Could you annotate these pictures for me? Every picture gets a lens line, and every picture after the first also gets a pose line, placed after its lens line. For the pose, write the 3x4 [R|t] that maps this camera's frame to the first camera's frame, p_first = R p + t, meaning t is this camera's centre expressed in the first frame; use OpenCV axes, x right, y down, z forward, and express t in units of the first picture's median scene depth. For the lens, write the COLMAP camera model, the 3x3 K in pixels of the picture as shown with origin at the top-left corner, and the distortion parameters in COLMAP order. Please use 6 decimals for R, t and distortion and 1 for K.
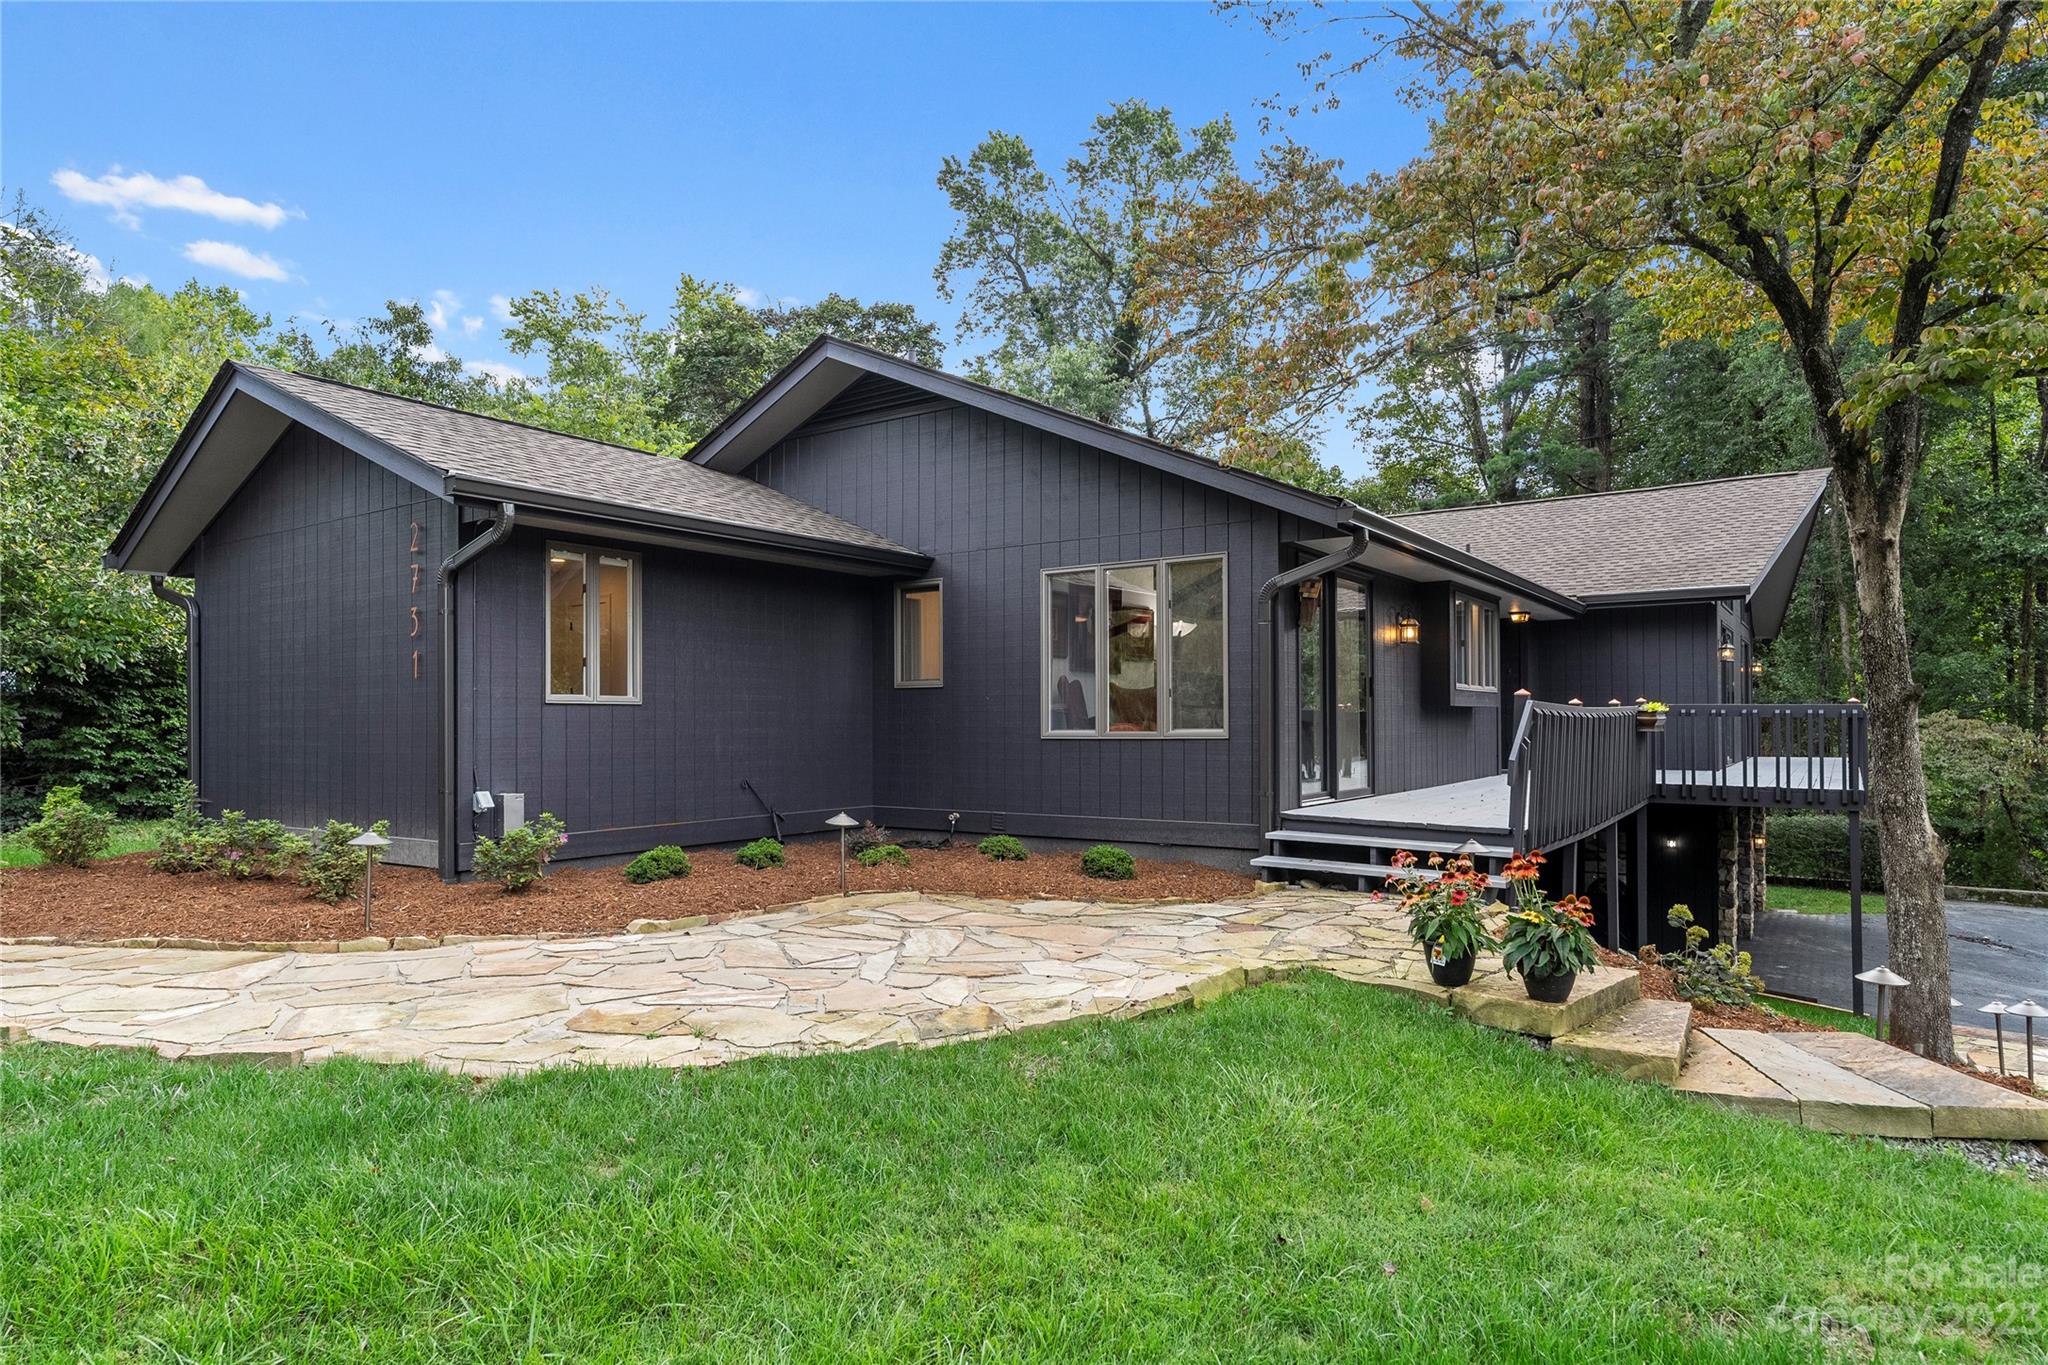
lens RADIAL K [[1210.1, 0, 1022.4], [0, 1210.1, 712.7], [0, 0, 1]] dist [0.001281, 0.000349]
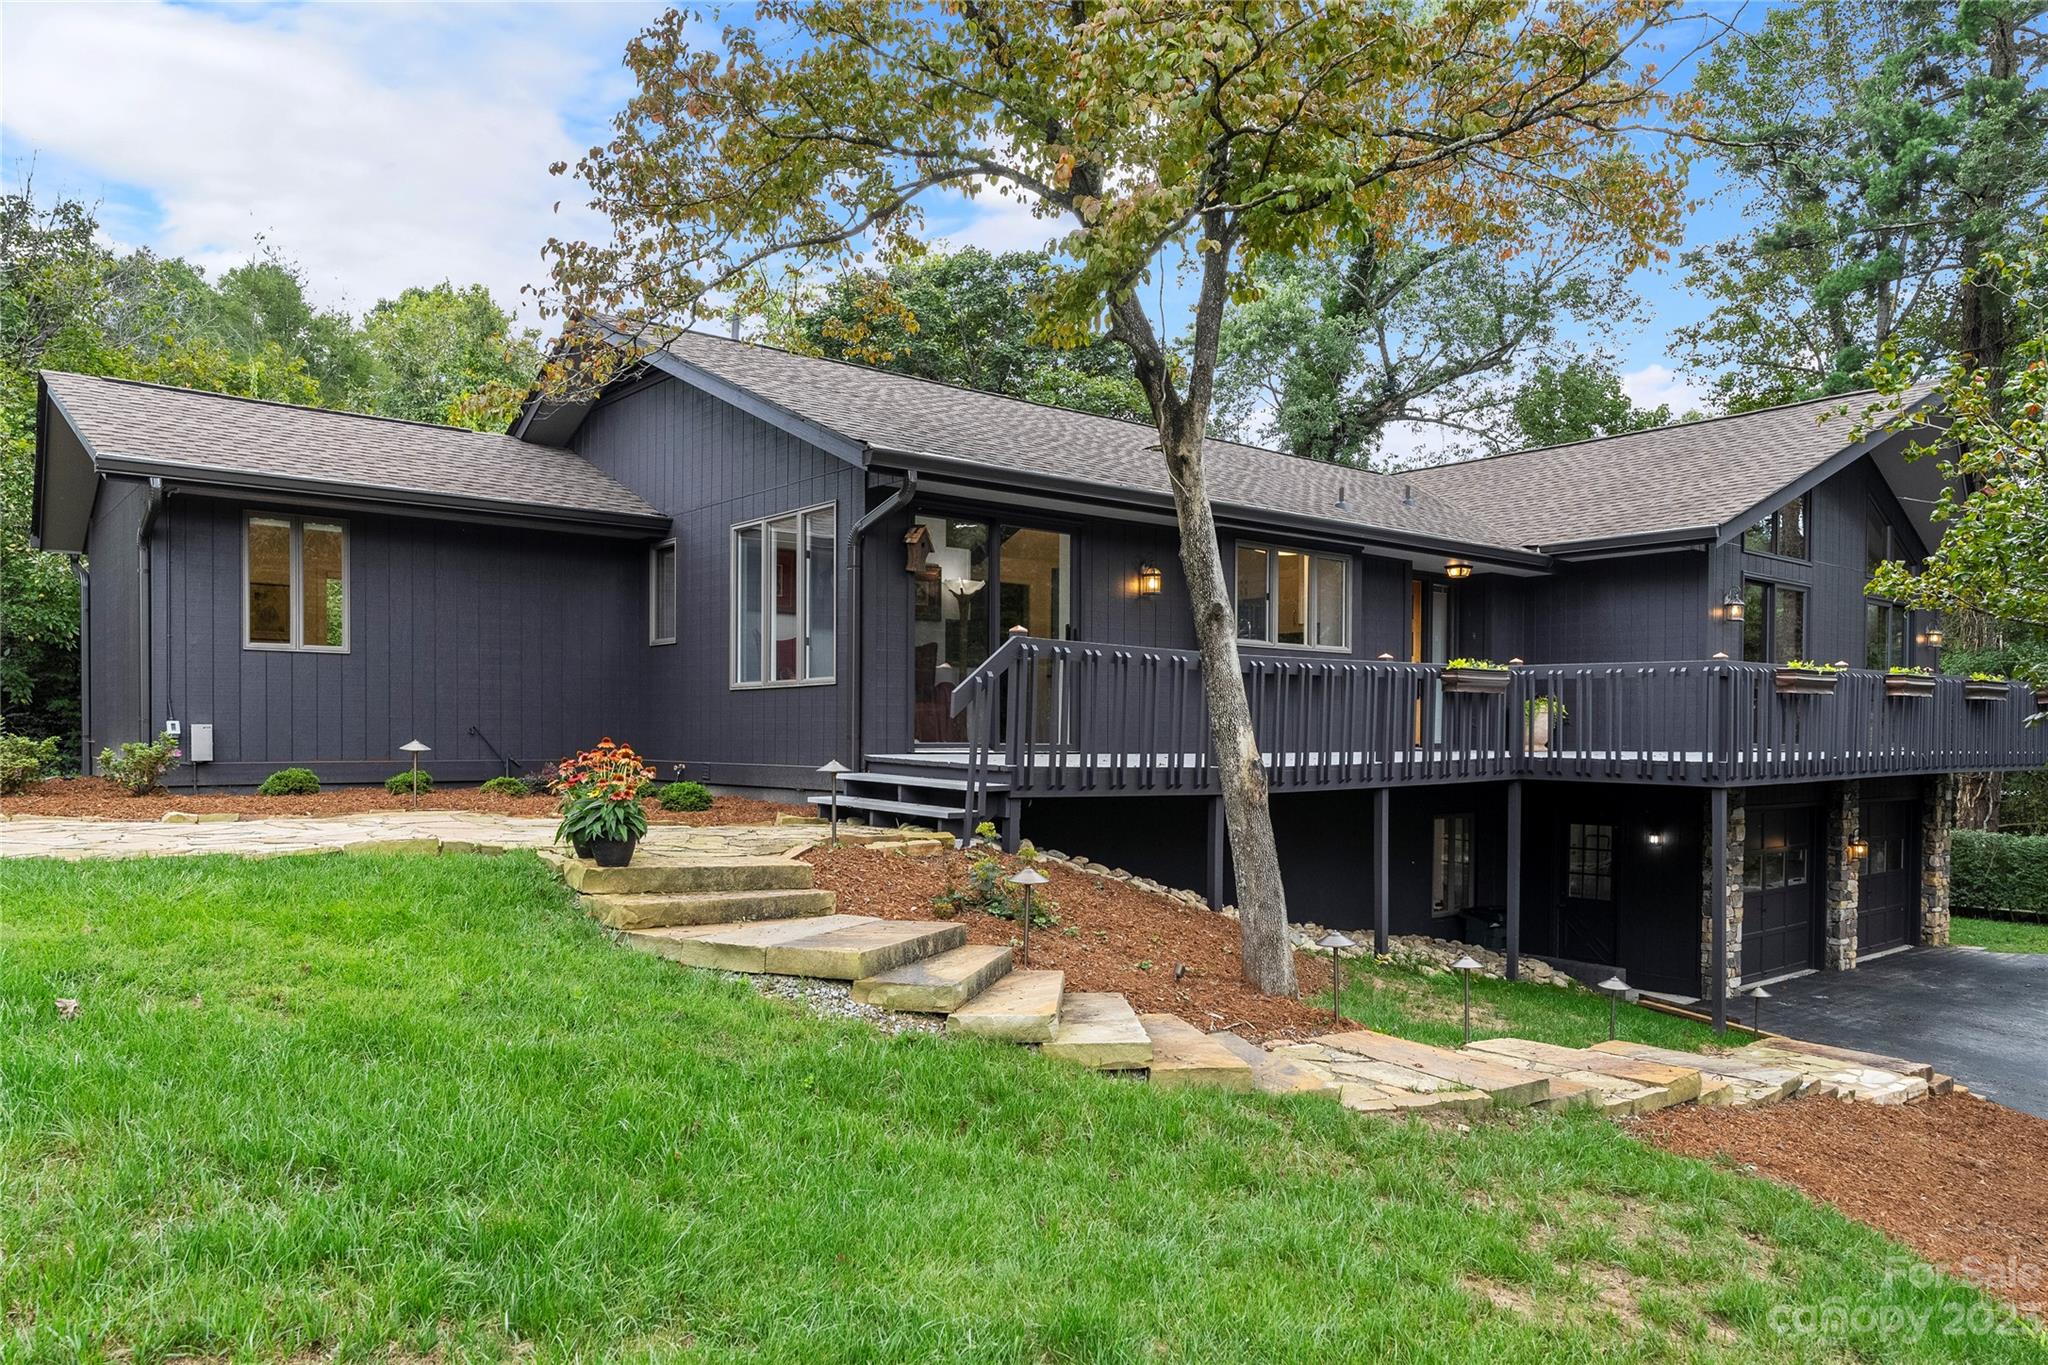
lens RADIAL K [[1423.9, 0, 1024.3], [0, 1423.9, 767.8], [0, 0, 1]] dist [-0.000284, -0.001298]
pose [[0.963134, 0.014585, -0.268628, 0.494586], [-0.006818, 0.999532, 0.029827, 0.041926], [0.268937, -0.026896, 0.962782, -0.084820]]
